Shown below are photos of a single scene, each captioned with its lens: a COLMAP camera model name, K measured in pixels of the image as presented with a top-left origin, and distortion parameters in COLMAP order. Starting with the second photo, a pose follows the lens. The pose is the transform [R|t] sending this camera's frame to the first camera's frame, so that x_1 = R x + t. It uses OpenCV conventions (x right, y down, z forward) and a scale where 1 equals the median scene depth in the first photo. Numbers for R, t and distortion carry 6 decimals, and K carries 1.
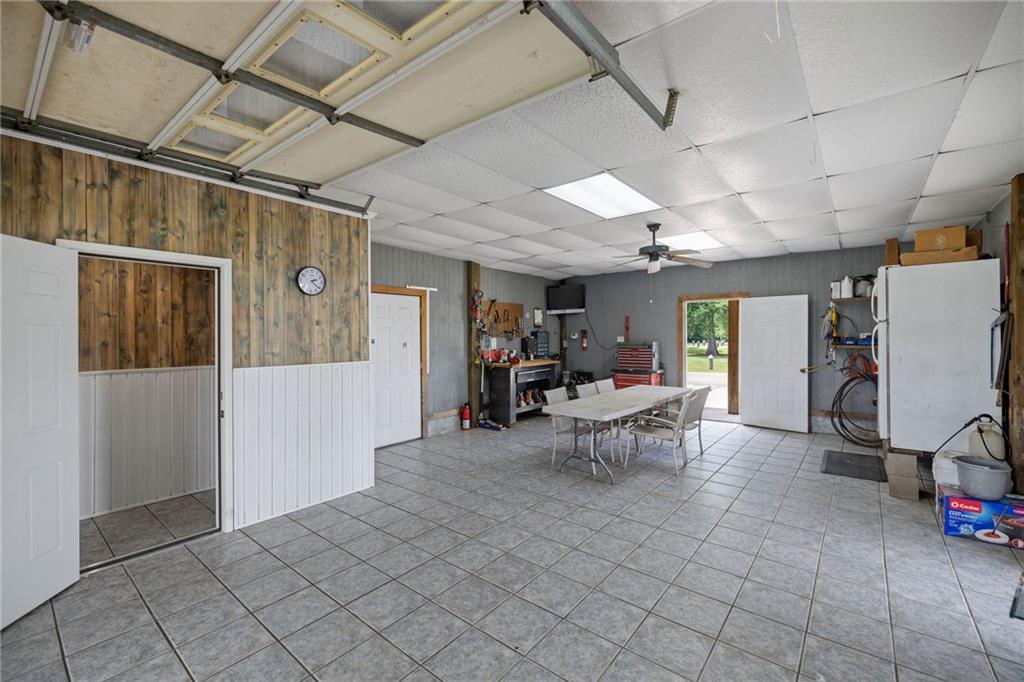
lens RADIAL K [[431.8, 0, 513.6], [0, 431.8, 336.4], [0, 0, 1]] dist [-0.007425, 0.001525]
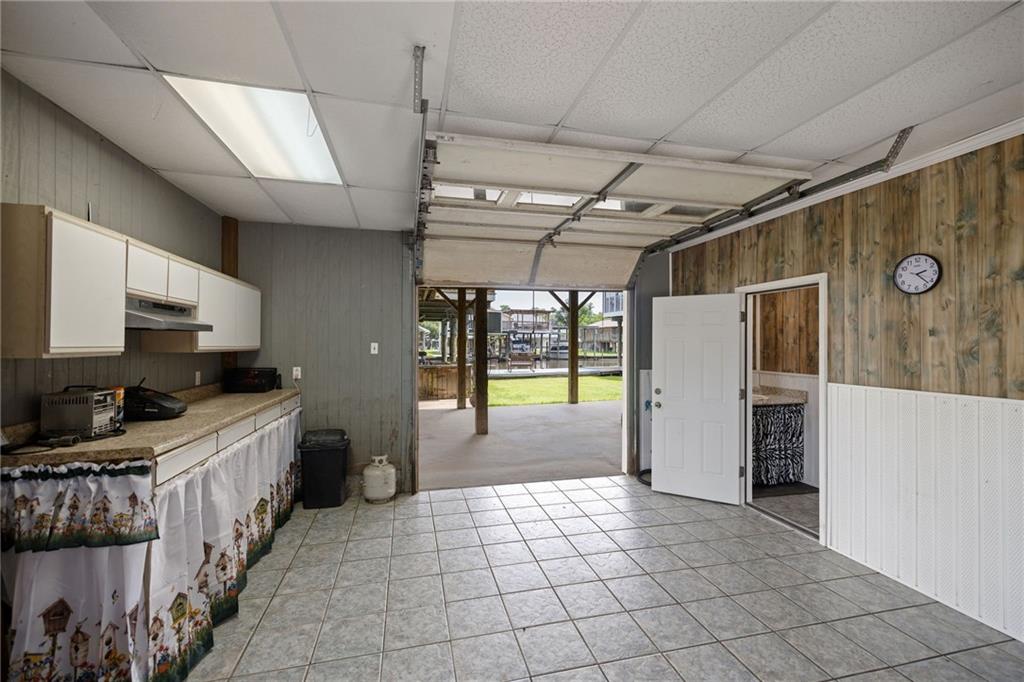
lens RADIAL K [[431.8, 0, 511.3], [0, 431.8, 341.4], [0, 0, 1]] dist [-0.007425, 0.001525]
pose [[-0.617710, -0.005390, -0.786387, 0.533303], [-0.006836, 0.999976, -0.001484, -0.012404], [0.786376, 0.004459, -0.617732, 0.970375]]
